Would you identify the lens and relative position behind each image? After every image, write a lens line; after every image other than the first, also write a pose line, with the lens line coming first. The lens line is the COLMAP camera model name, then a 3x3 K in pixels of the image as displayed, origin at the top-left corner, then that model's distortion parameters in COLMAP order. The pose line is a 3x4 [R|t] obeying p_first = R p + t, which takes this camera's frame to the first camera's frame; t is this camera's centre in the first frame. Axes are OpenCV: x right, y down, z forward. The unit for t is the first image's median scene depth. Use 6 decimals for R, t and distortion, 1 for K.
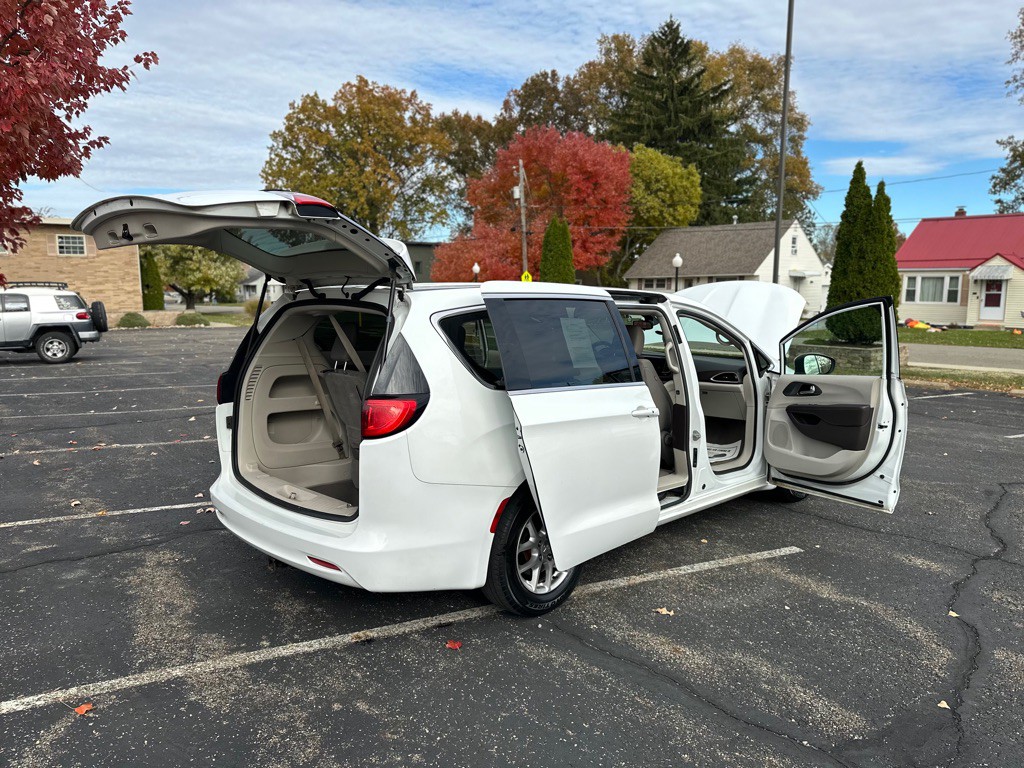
lens RADIAL K [[711.8, 0, 509.6], [0, 711.8, 381.7], [0, 0, 1]] dist [0.051882, -0.068829]
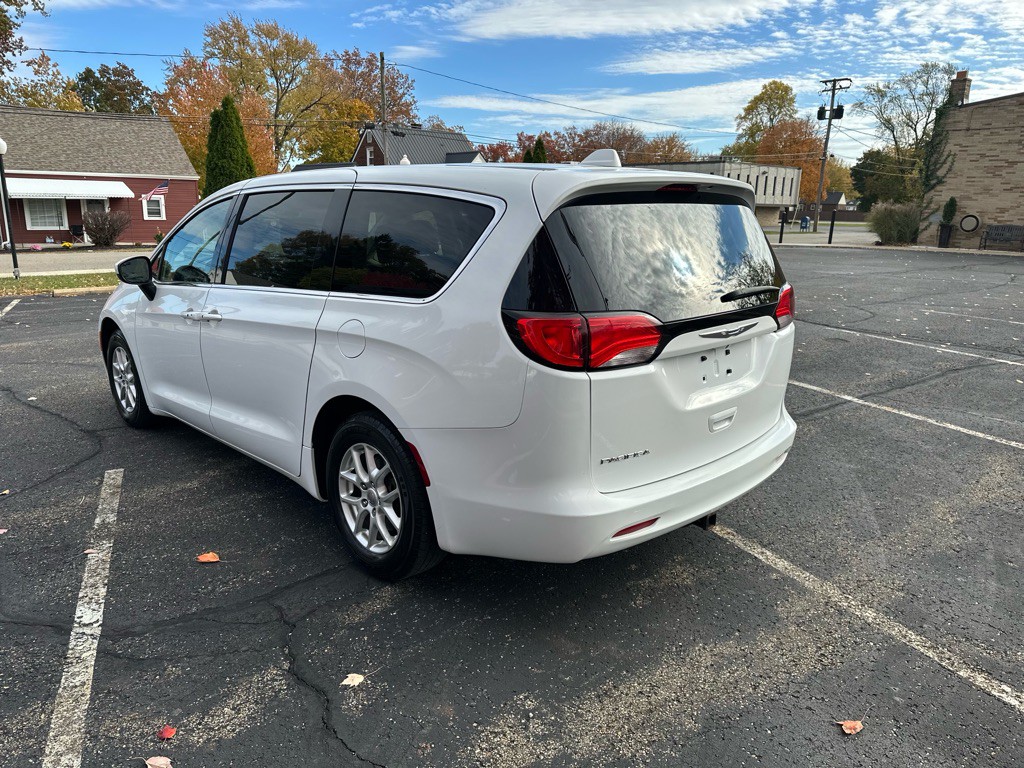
lens RADIAL K [[713.0, 0, 512.0], [0, 713.0, 384.0], [0, 0, 1]] dist [0.041448, -0.053946]
pose [[0.010178, -0.241661, 0.970307, -0.860813], [0.109718, 0.964769, 0.239131, -0.090338], [-0.993911, 0.104026, 0.036334, 0.938911]]
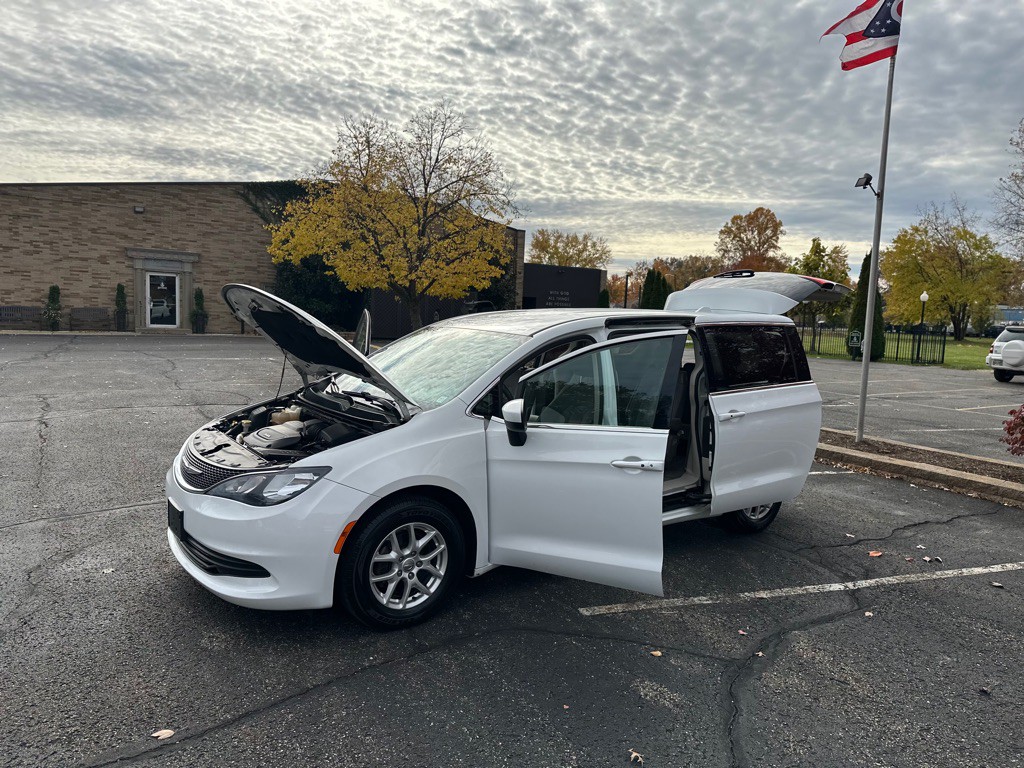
lens RADIAL K [[711.4, 0, 511.9], [0, 711.4, 403.1], [0, 0, 1]] dist [0.003022, 0.002046]
pose [[-0.986123, -0.059386, 0.155032, -0.014921], [-0.019297, 0.968505, 0.248246, -0.289069], [-0.164891, 0.241809, -0.956211, 2.307702]]
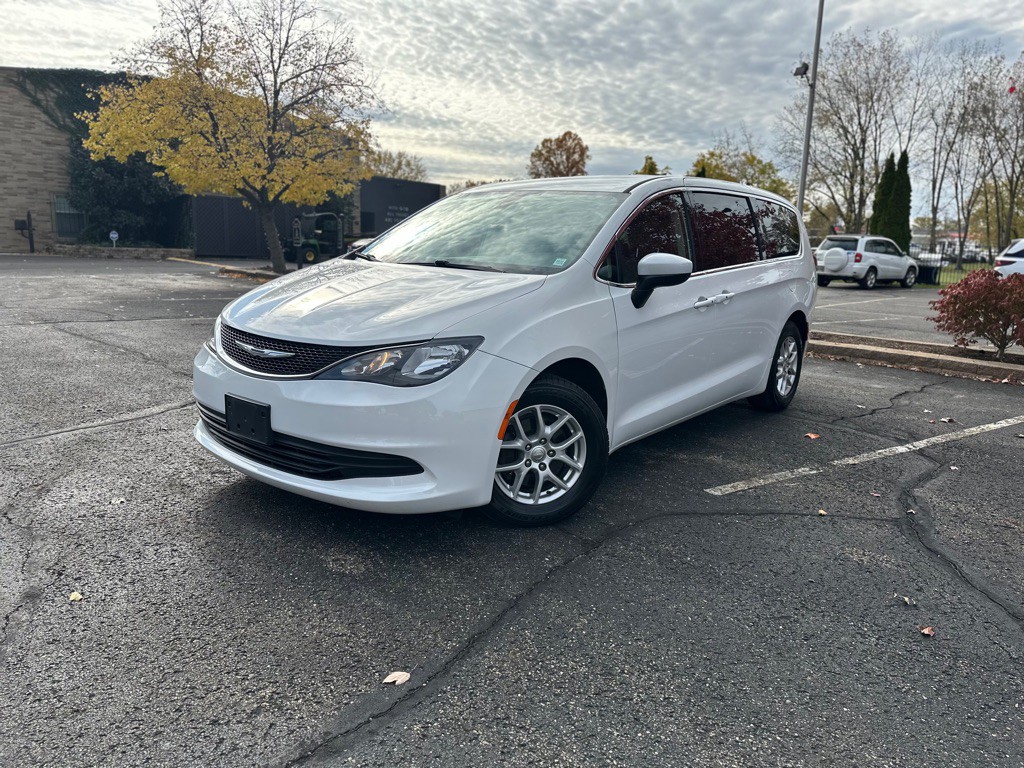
lens RADIAL K [[704.6, 0, 513.9], [0, 704.6, 395.1], [0, 0, 1]] dist [0.044879, -0.049989]
pose [[-0.994465, -0.012939, -0.104268, 0.336146], [-0.046753, 0.943220, 0.328862, -0.180834], [0.094092, 0.331917, -0.938604, 2.215712]]
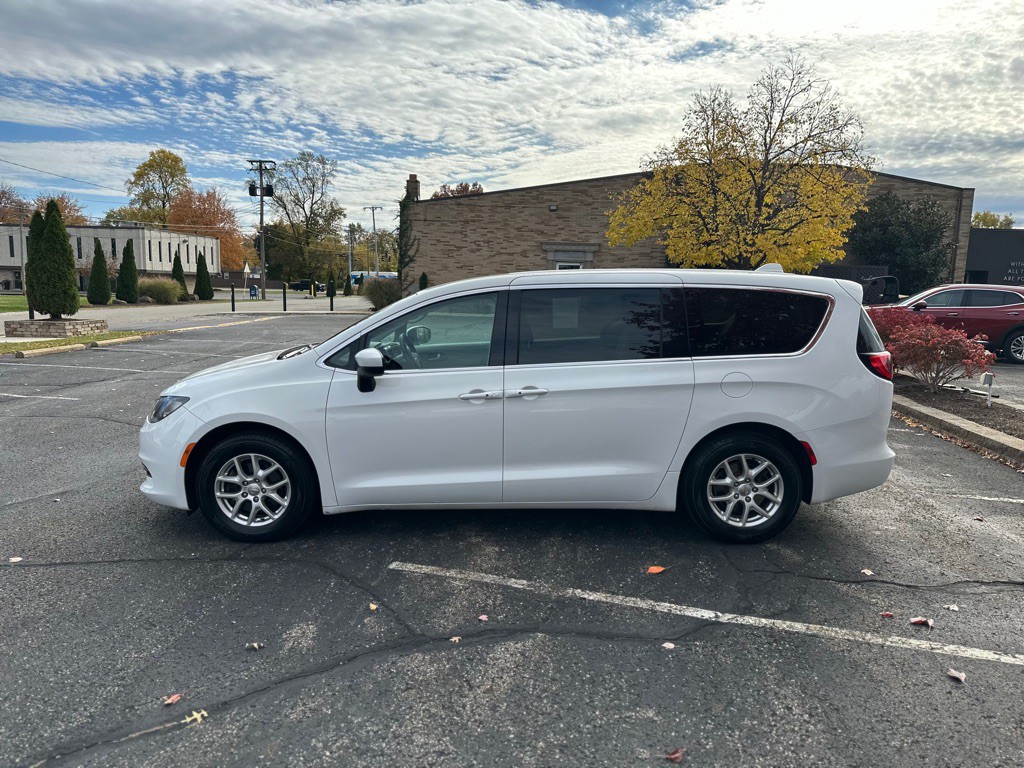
lens RADIAL K [[700.7, 0, 516.2], [0, 700.7, 396.3], [0, 0, 1]] dist [0.123500, -0.174528]
pose [[-0.705265, -0.125383, 0.697768, -0.697380], [0.068023, 0.967727, 0.242646, -0.232106], [-0.705672, 0.218594, -0.673975, 1.953779]]
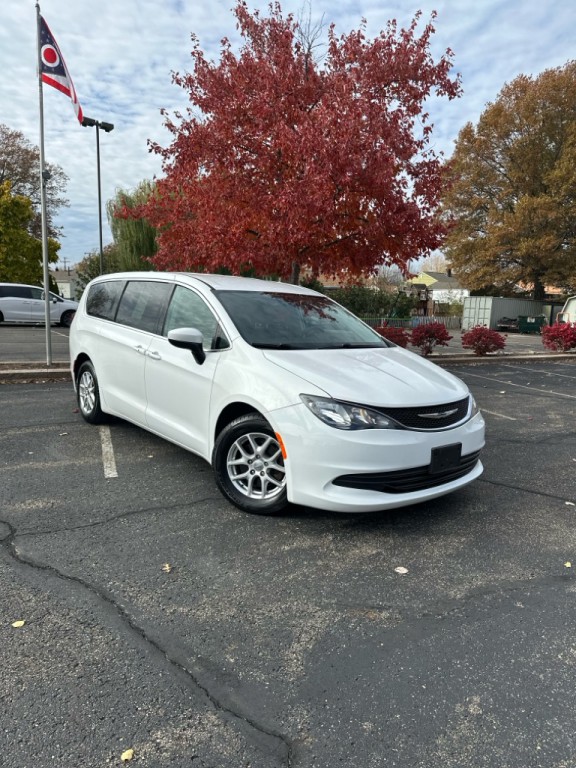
lens RADIAL K [[534.7, 0, 281.6], [0, 534.7, 378.4], [0, 0, 1]] dist [0.041448, -0.053946]
pose [[-0.088536, 0.130267, -0.987518, 1.303857], [-0.162428, 0.976253, 0.143343, -0.112079], [0.982740, 0.173091, -0.065274, 1.361479]]
